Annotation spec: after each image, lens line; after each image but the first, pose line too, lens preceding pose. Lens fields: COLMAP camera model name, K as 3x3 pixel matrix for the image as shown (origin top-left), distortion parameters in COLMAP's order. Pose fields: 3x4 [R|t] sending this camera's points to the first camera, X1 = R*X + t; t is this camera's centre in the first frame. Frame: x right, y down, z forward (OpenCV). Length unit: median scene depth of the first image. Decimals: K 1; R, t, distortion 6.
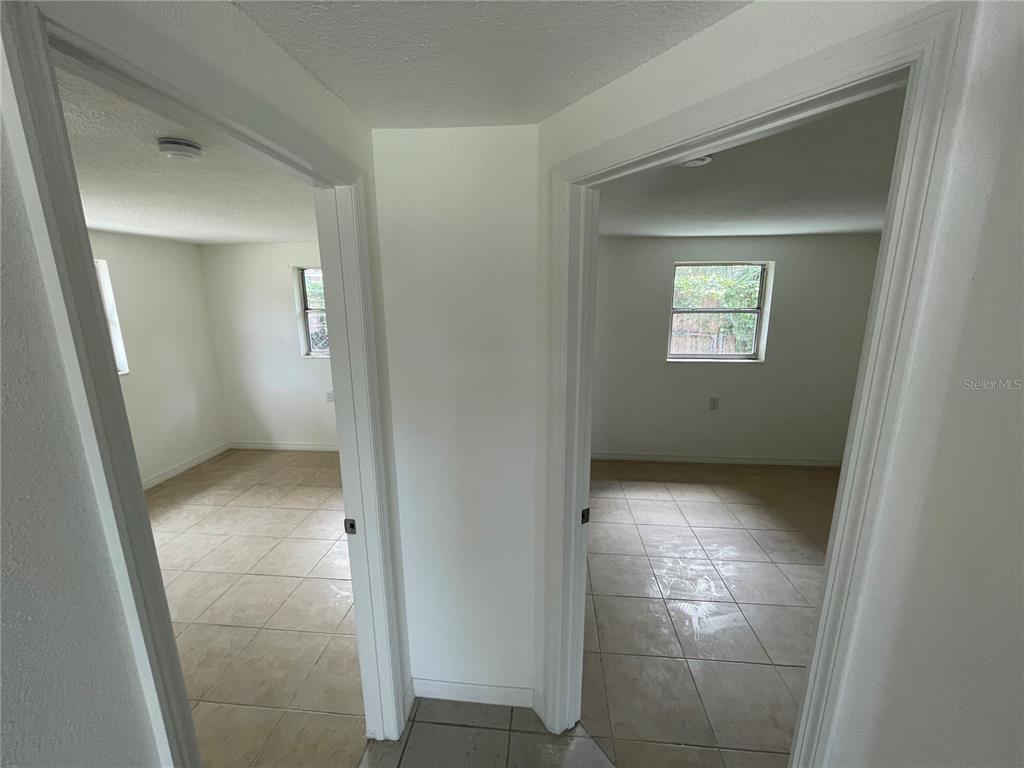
lens RADIAL K [[414.9, 0, 514.5], [0, 414.9, 385.6], [0, 0, 1]] dist [-0.004834, -0.000990]
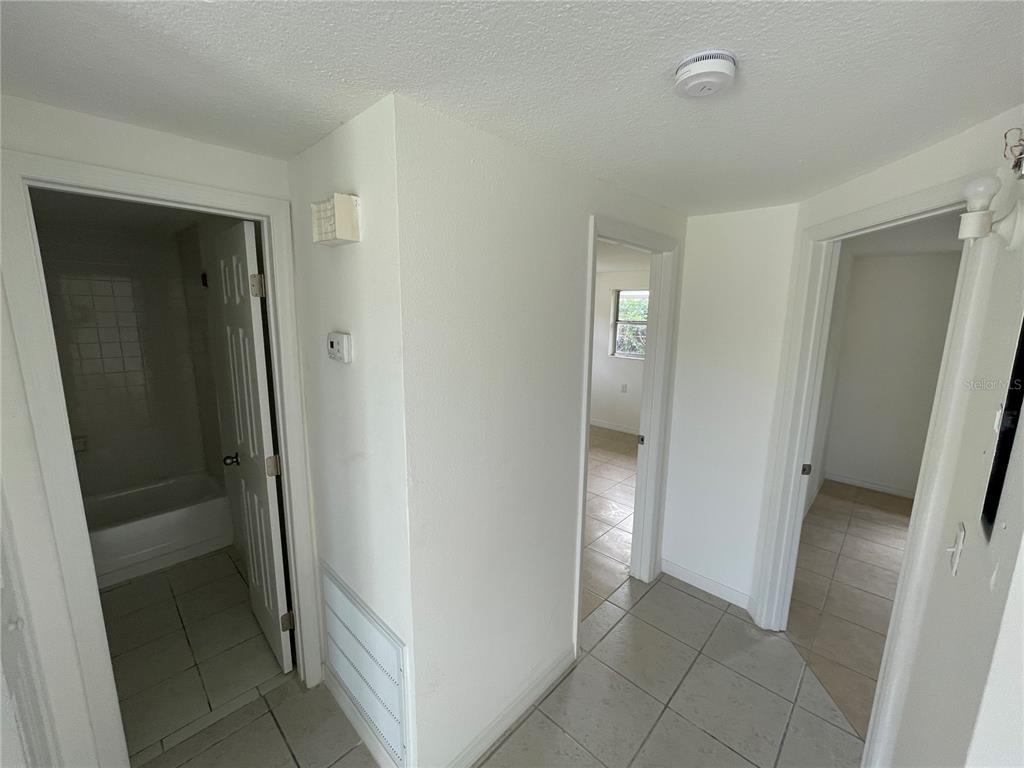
lens RADIAL K [[414.9, 0, 510.7], [0, 414.9, 383.2], [0, 0, 1]] dist [-0.004834, -0.000990]
pose [[0.780766, 0.119846, -0.613222, 0.075589], [-0.146367, 0.989206, 0.006971, 0.057592], [0.607438, 0.084313, 0.789880, -0.255072]]
